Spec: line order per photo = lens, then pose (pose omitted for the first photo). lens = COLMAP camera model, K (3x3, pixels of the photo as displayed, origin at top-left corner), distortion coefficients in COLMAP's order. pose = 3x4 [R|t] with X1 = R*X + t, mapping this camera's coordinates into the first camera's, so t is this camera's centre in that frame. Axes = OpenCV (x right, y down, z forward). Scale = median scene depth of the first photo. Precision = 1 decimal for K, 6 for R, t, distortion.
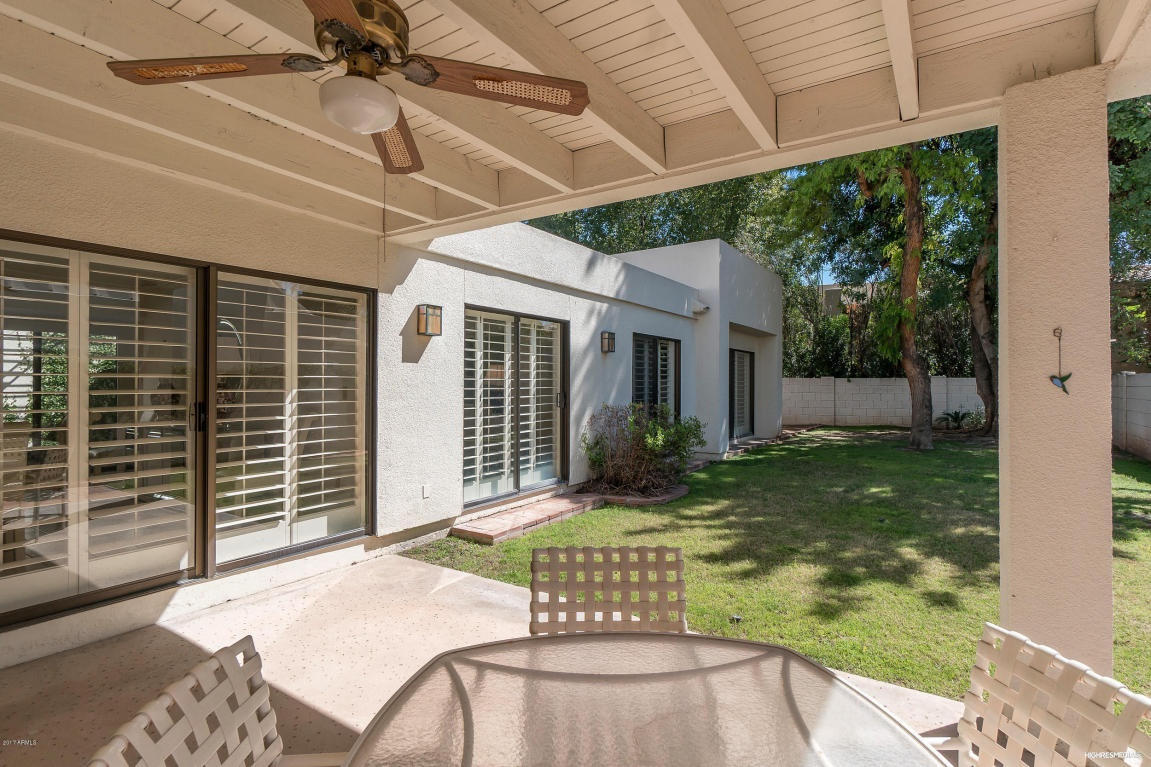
lens RADIAL K [[528.6, 0, 580.0], [0, 528.6, 381.6], [0, 0, 1]] dist [0.027514, 0.000586]
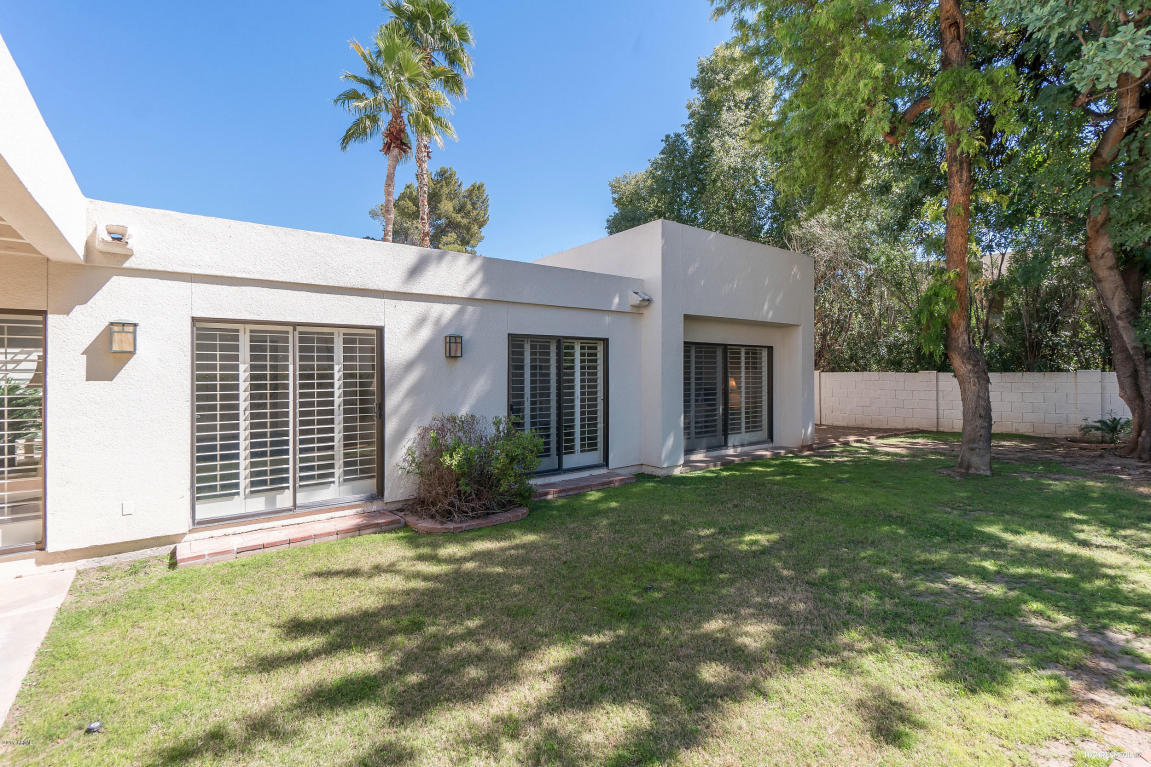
lens RADIAL K [[494.4, 0, 574.0], [0, 494.4, 379.1], [0, 0, 1]] dist [0.006196, -0.000146]
pose [[0.943409, -0.003182, -0.331616, 0.585687], [0.007833, 0.999889, 0.012691, -0.030960], [0.331539, -0.014571, 0.943329, 0.285053]]
